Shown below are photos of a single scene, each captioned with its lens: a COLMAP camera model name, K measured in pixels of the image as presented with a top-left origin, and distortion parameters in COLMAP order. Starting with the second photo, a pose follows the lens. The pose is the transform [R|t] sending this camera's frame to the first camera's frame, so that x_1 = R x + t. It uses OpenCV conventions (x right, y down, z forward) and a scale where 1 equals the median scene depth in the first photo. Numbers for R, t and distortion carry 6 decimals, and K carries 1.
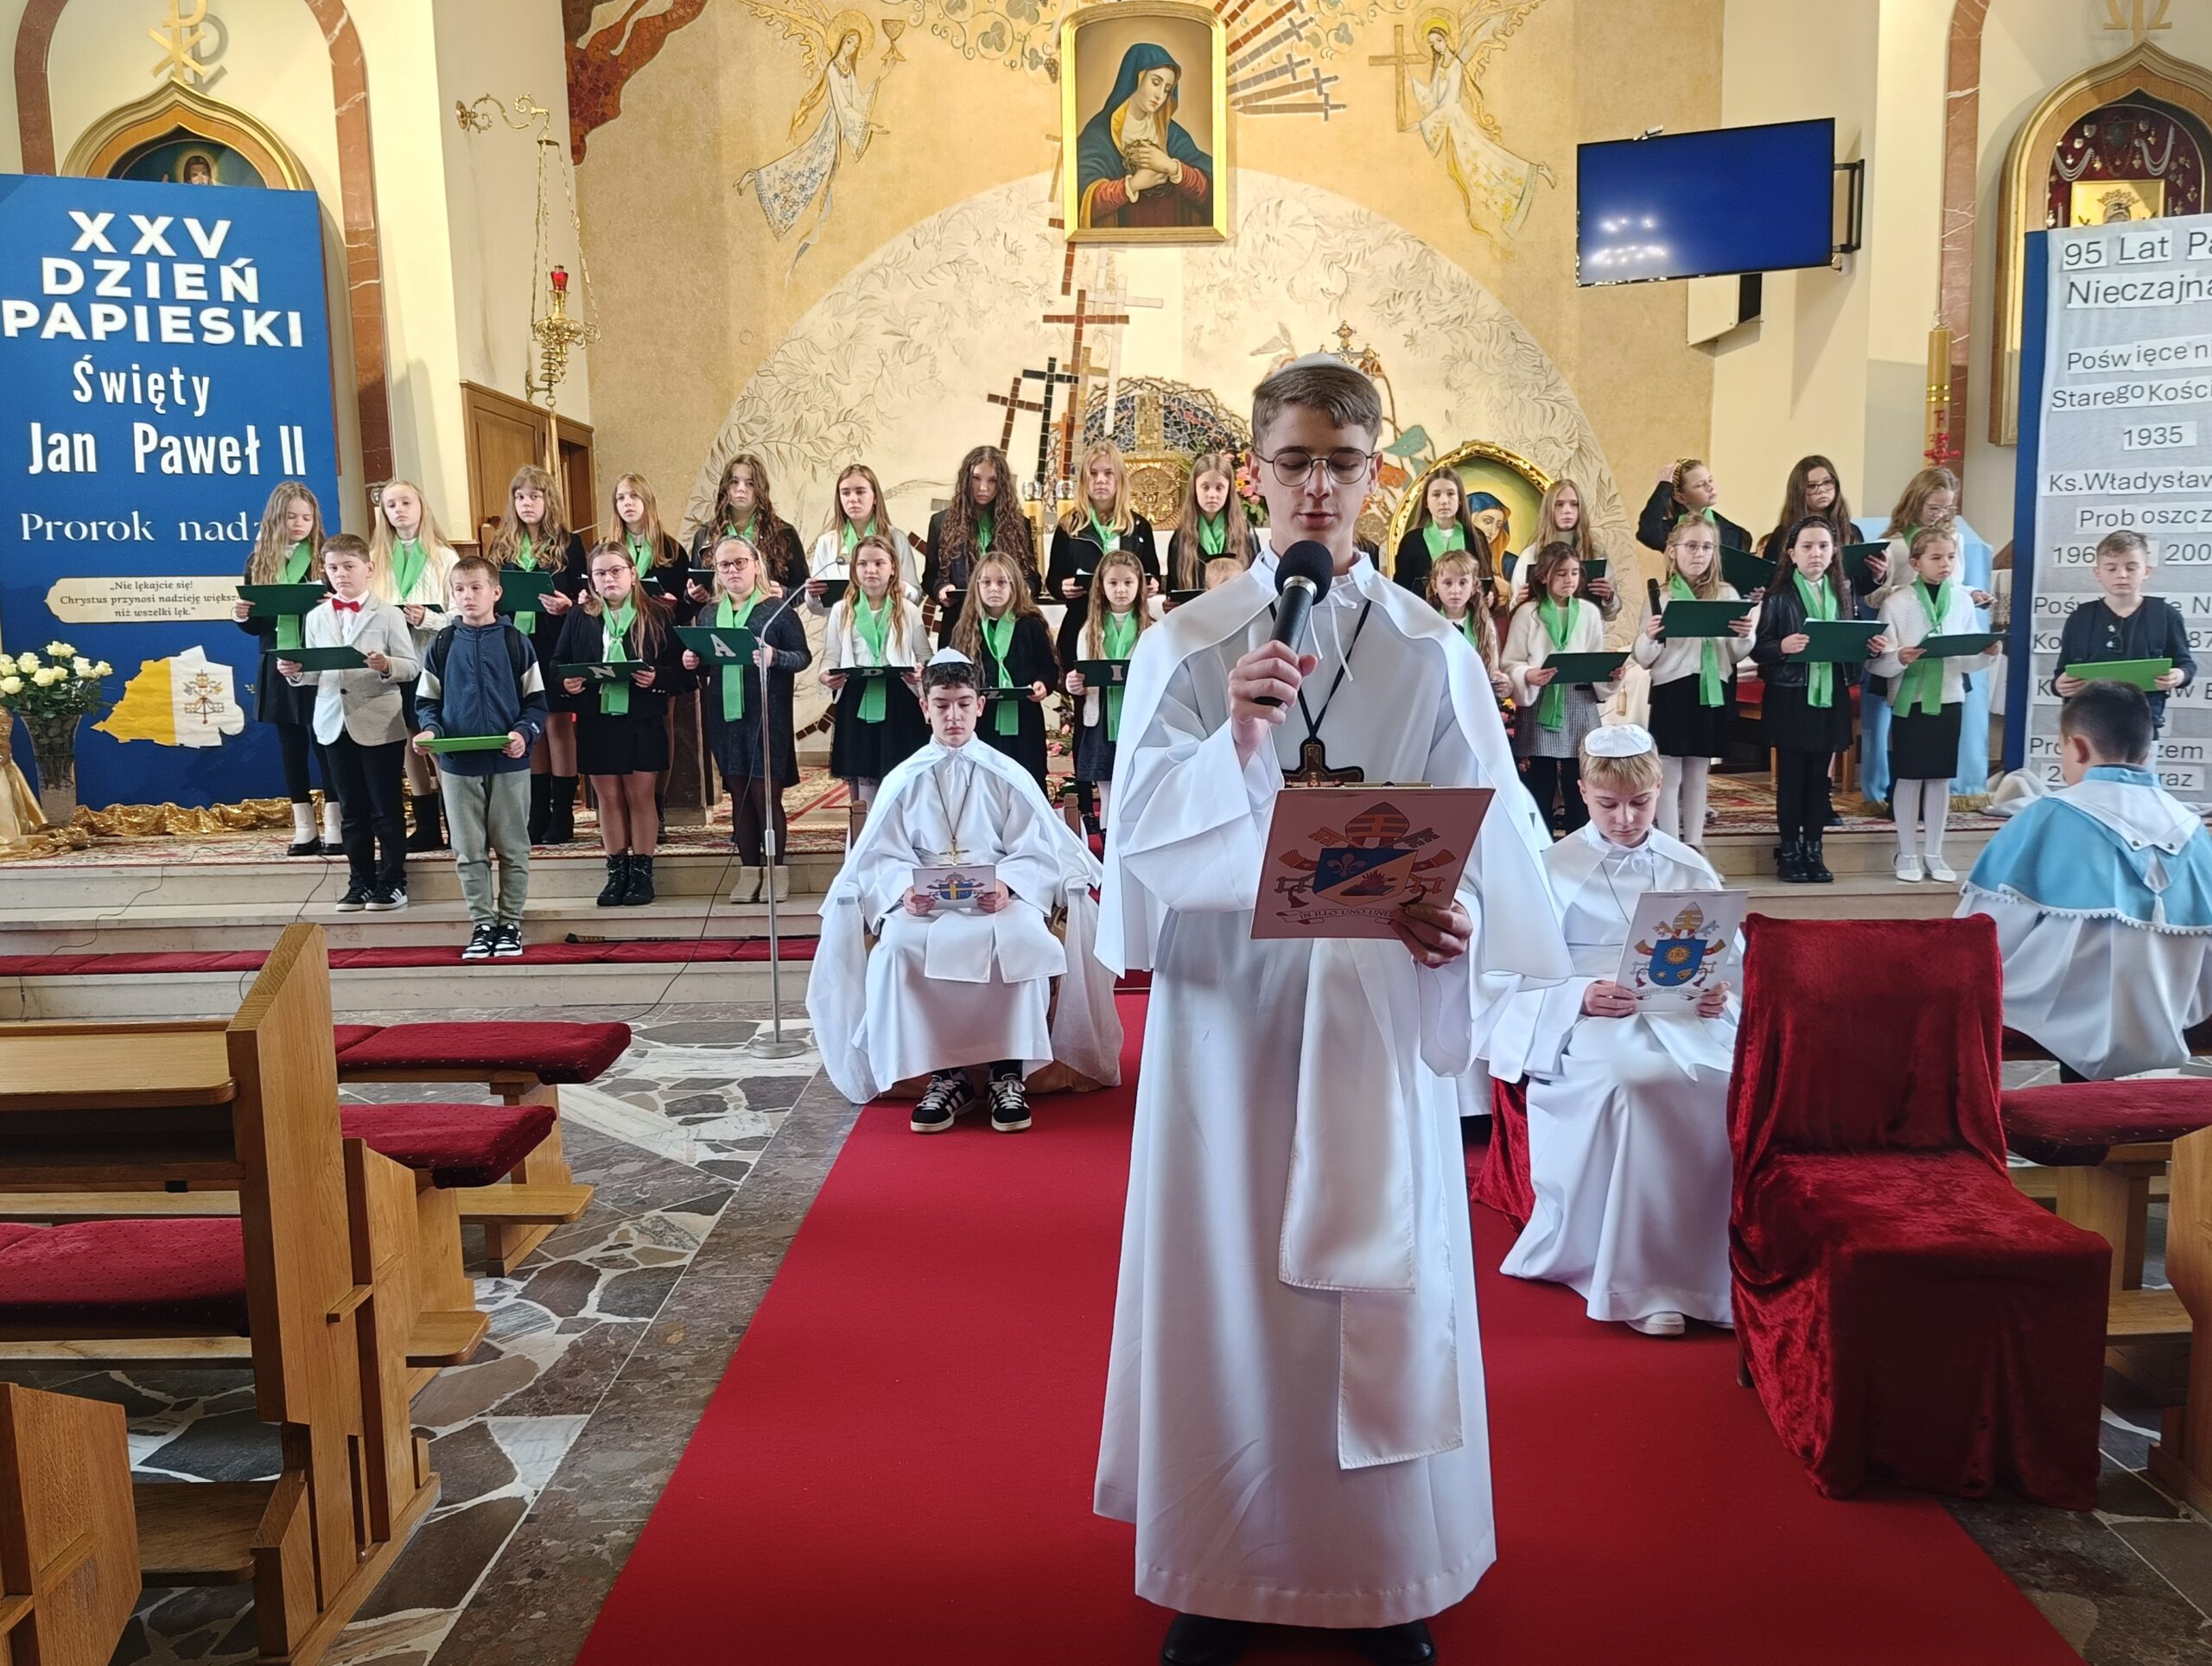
lens RADIAL K [[1741.7, 0, 1108.1], [0, 1741.7, 825.7], [0, 0, 1]] dist [0.020871, -0.012358]
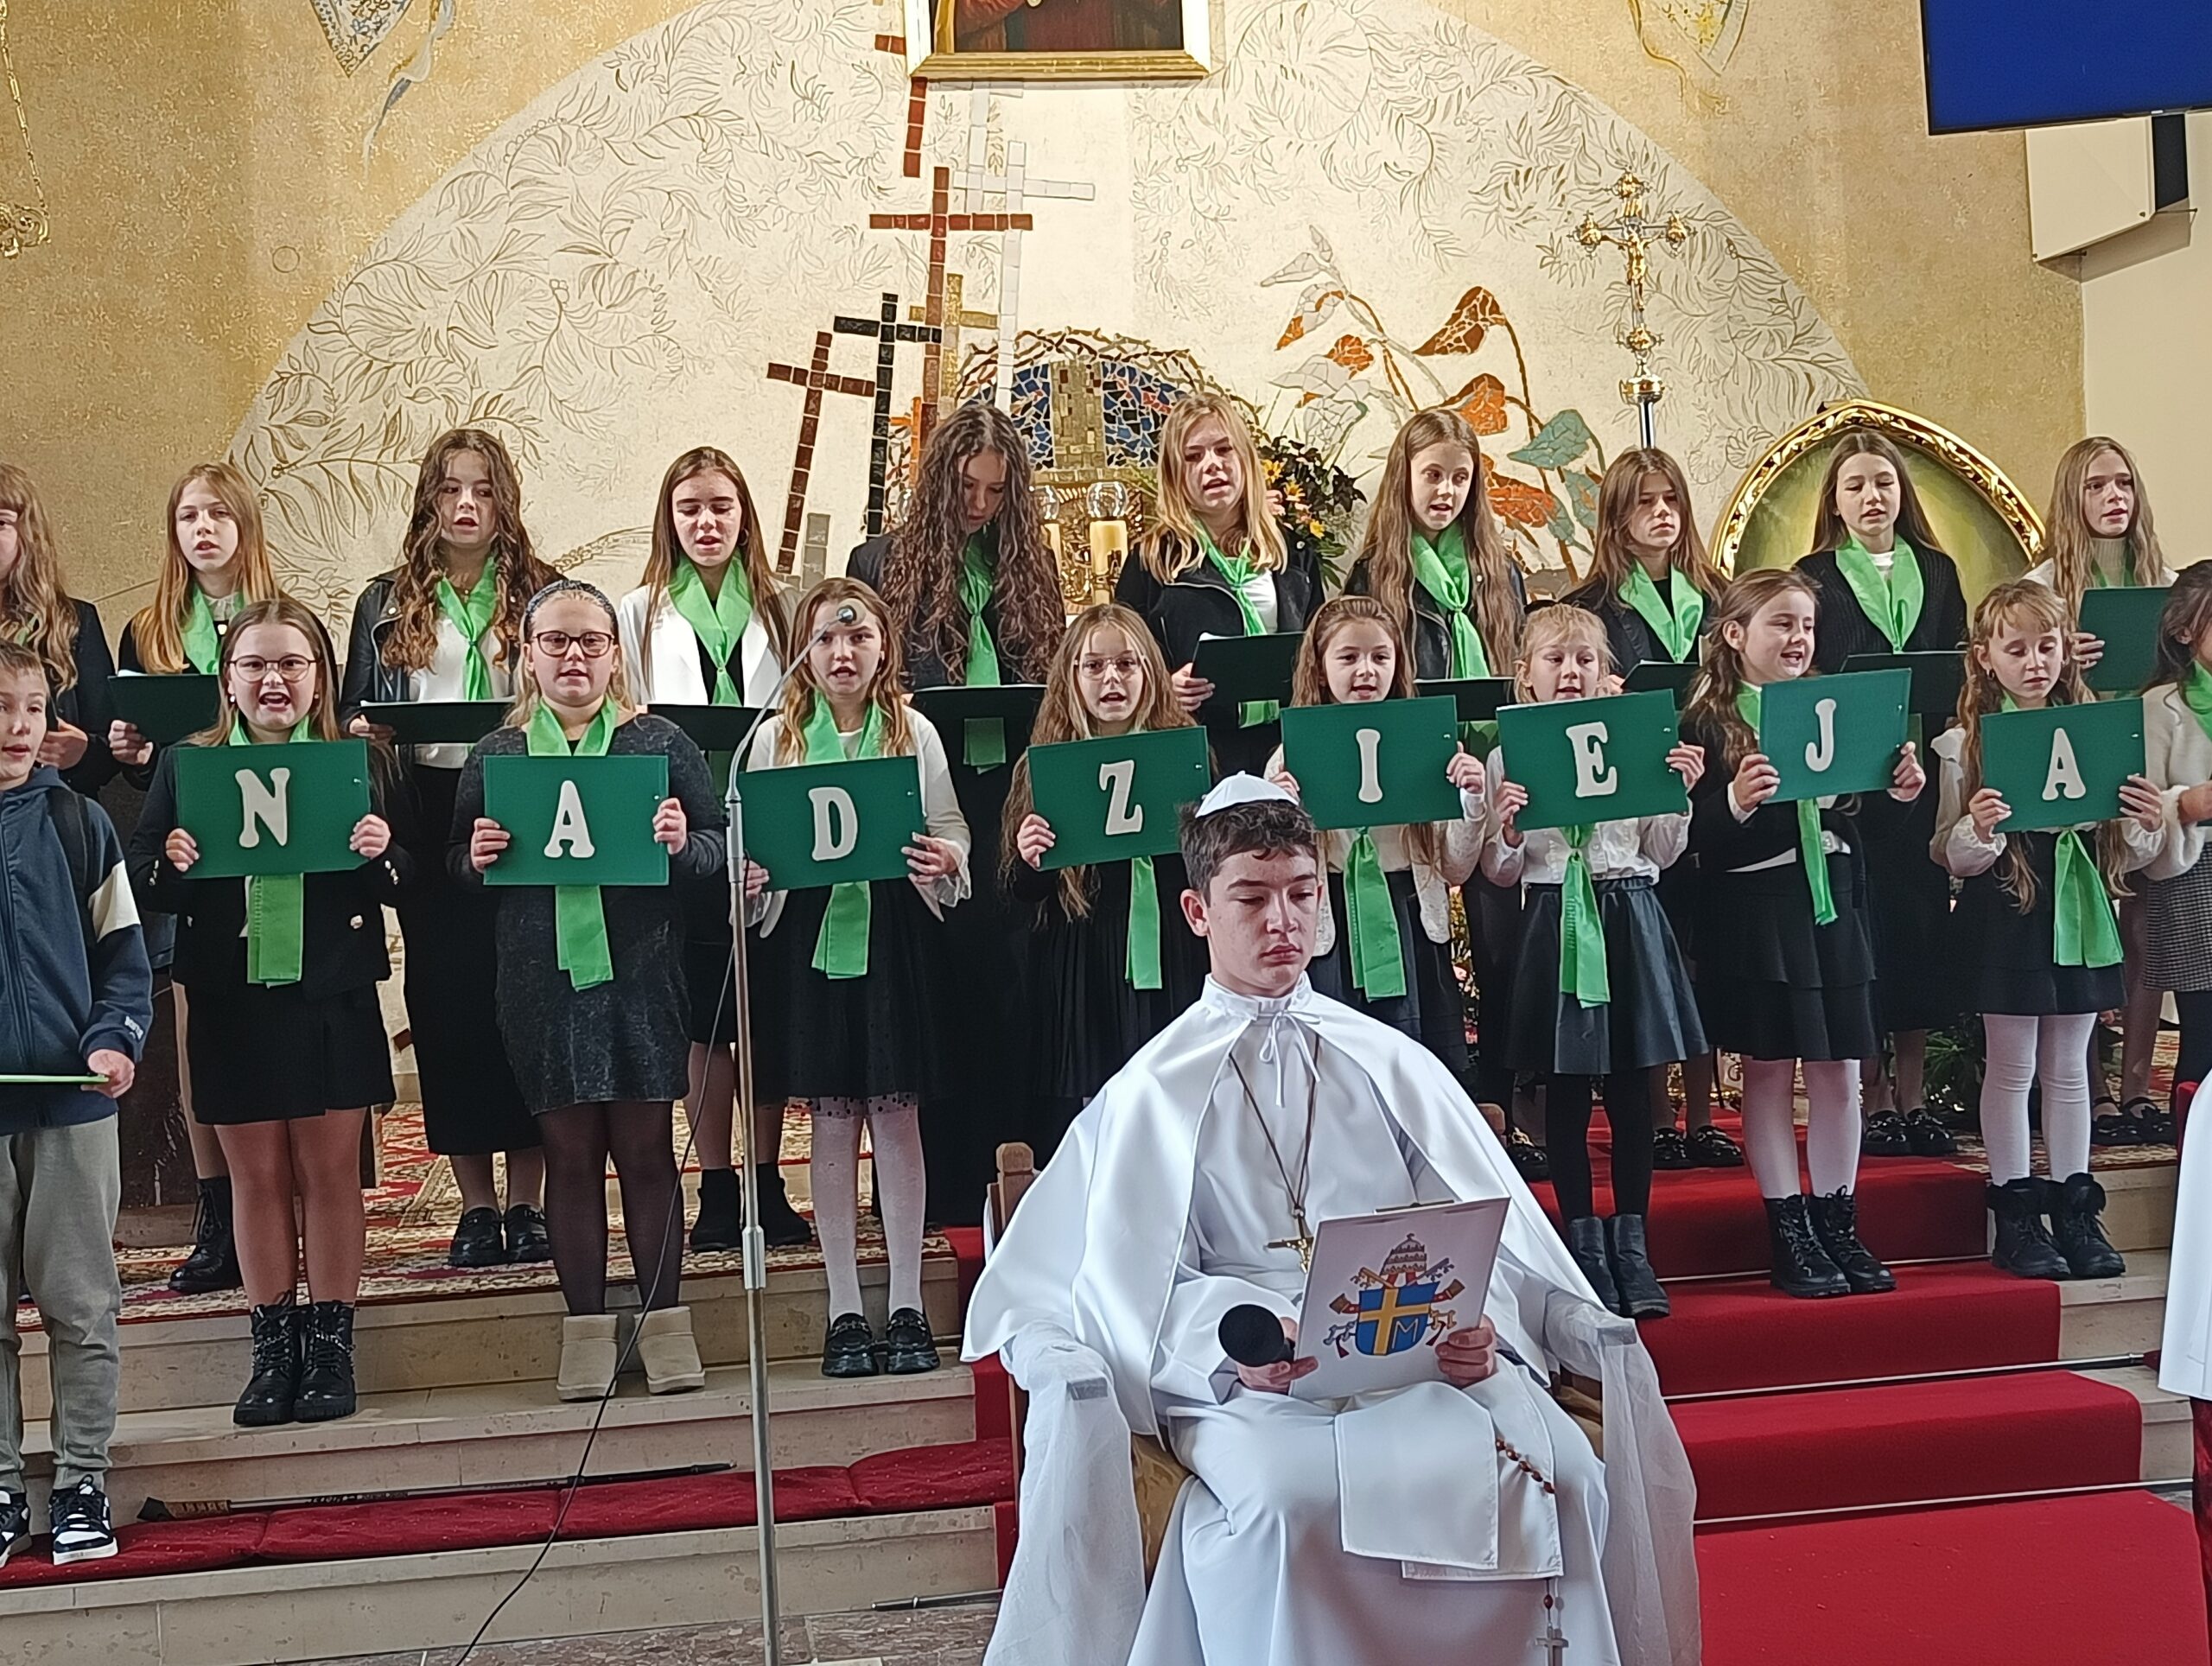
lens RADIAL K [[2962.7, 0, 1086.6], [0, 2962.7, 836.8], [0, 0, 1]] dist [0.188453, -0.940230]
pose [[0.987613, -0.036866, 0.152517, -0.155705], [0.054582, 0.992020, -0.113654, -0.003169], [-0.147110, 0.120571, 0.981744, 0.180697]]
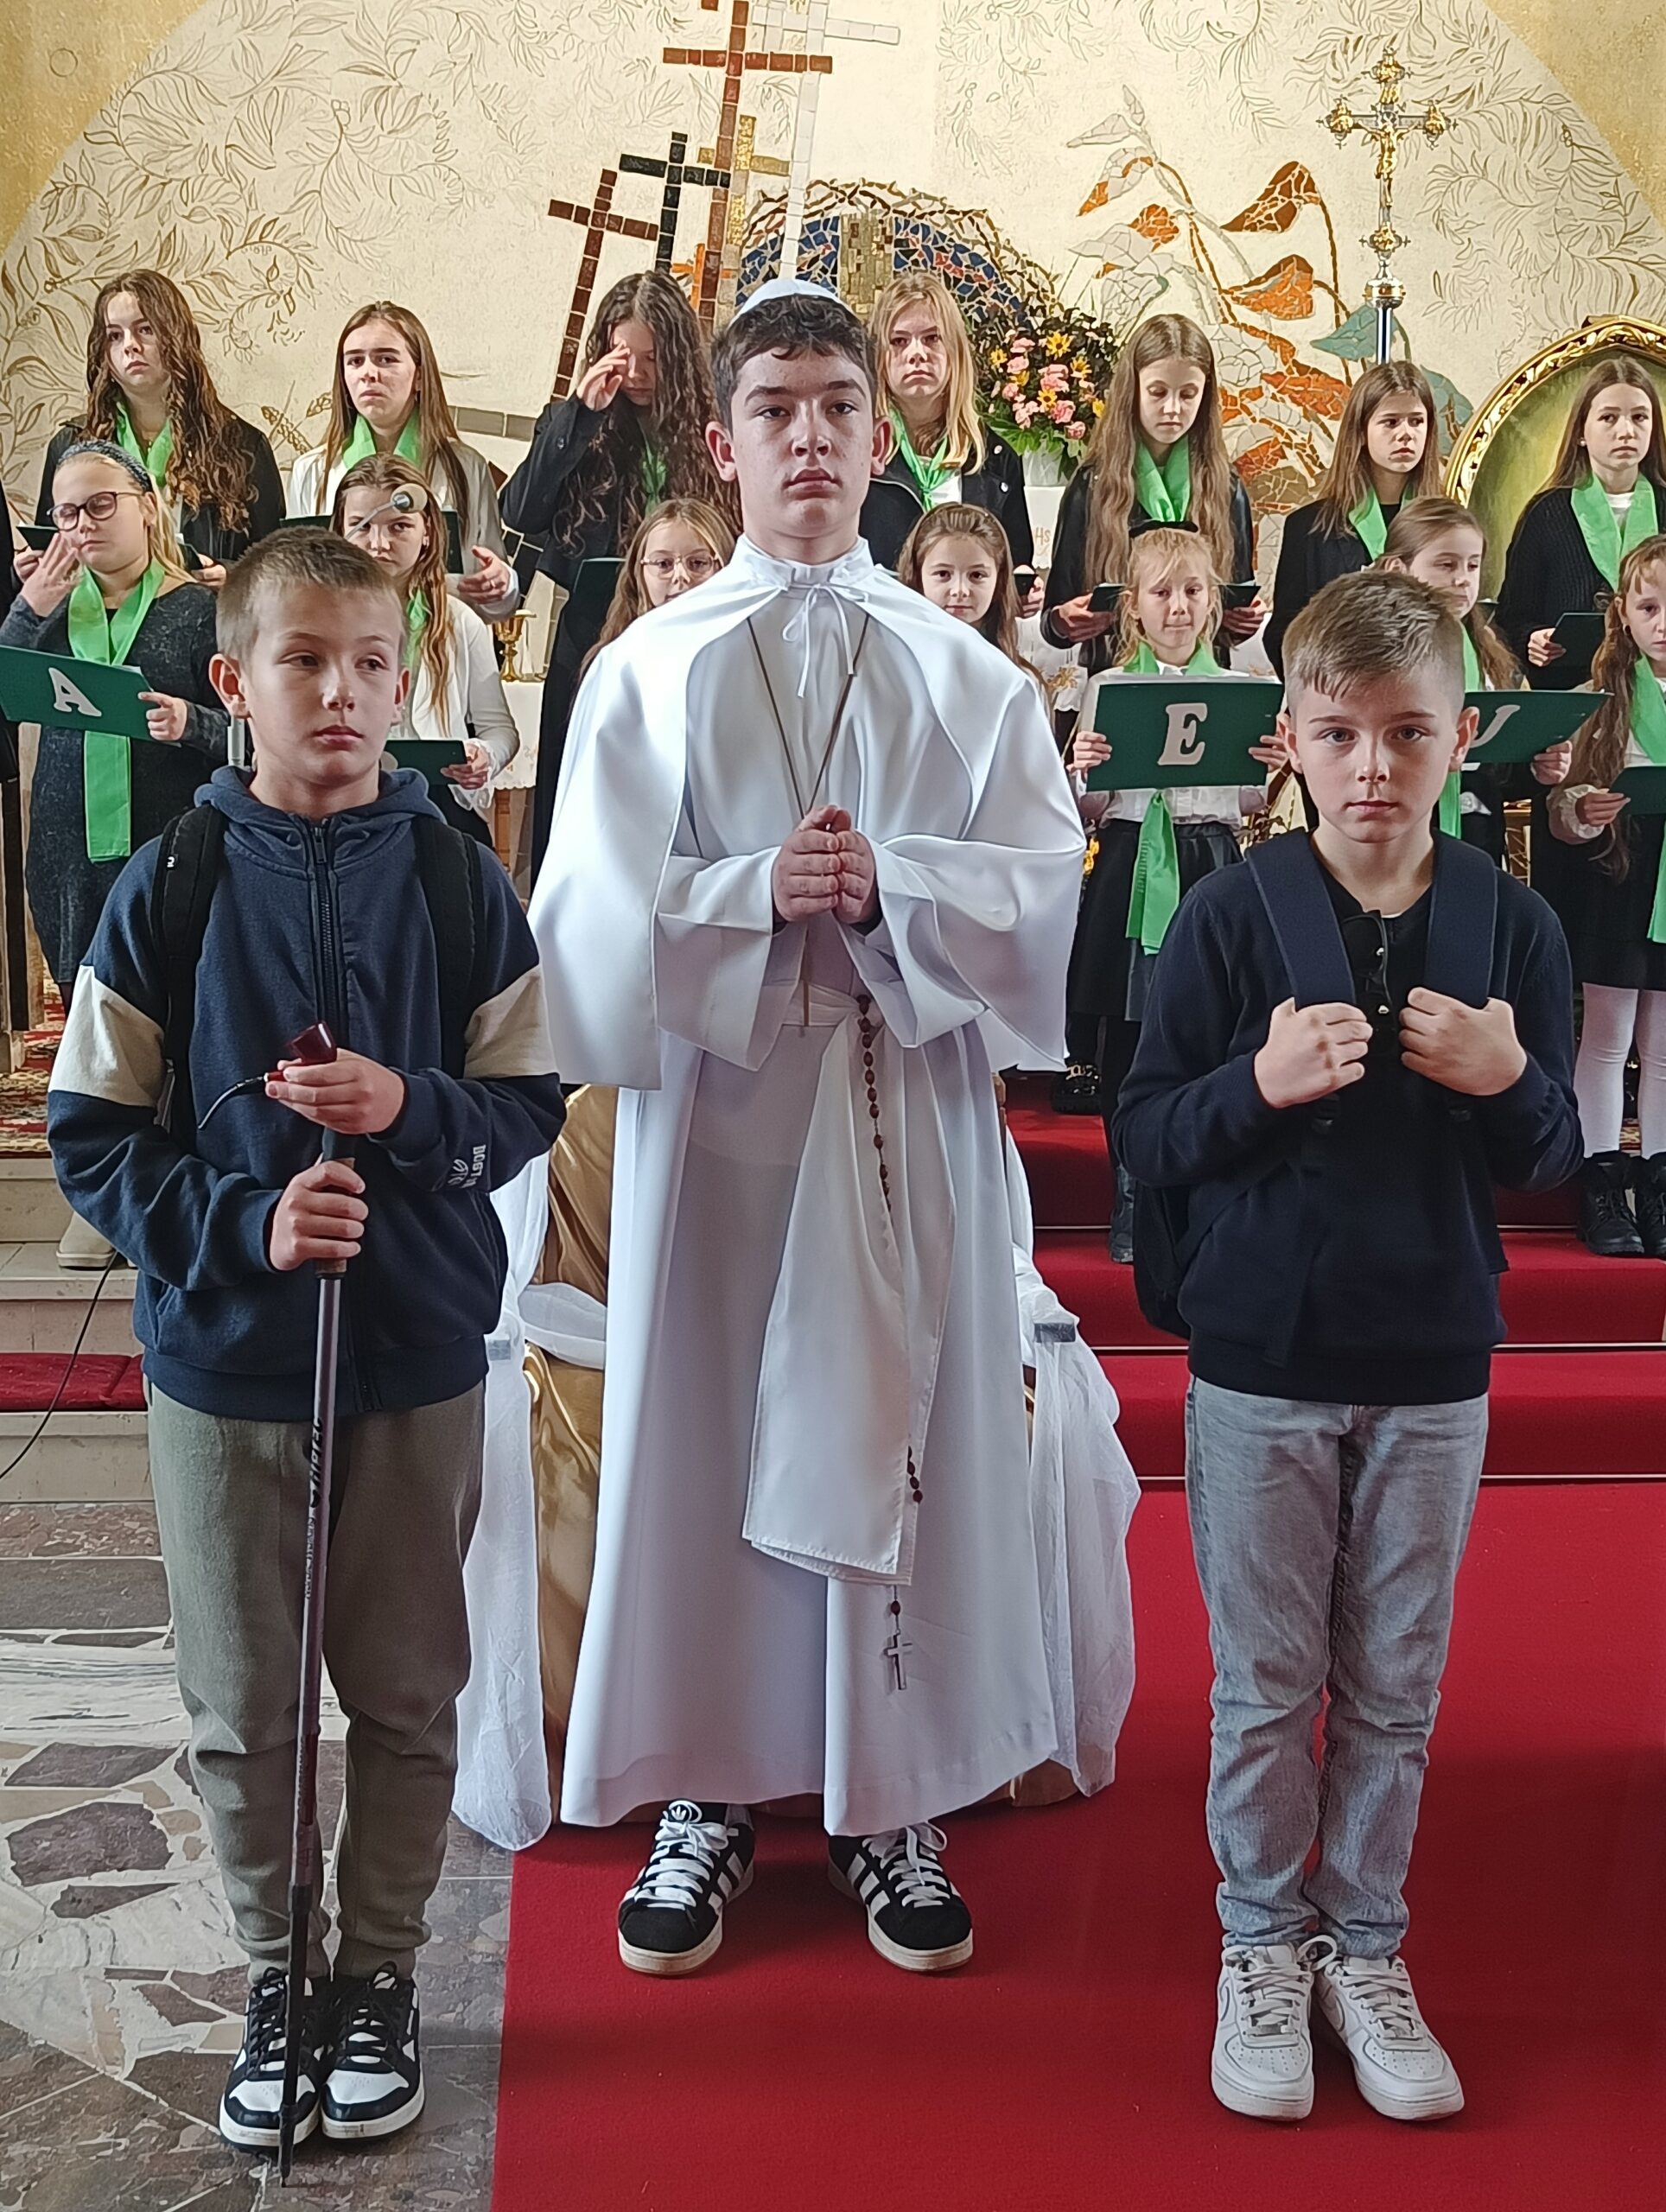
lens RADIAL K [[2893.2, 0, 833.0], [0, 2893.2, 1106.0], [0, 0, 1]] dist [-0.056812, 0.226596]
pose [[0.995622, 0.016181, 0.092062, -0.080710], [-0.019585, 0.999153, 0.036194, -0.023576], [-0.091399, -0.037839, 0.995095, 0.205326]]
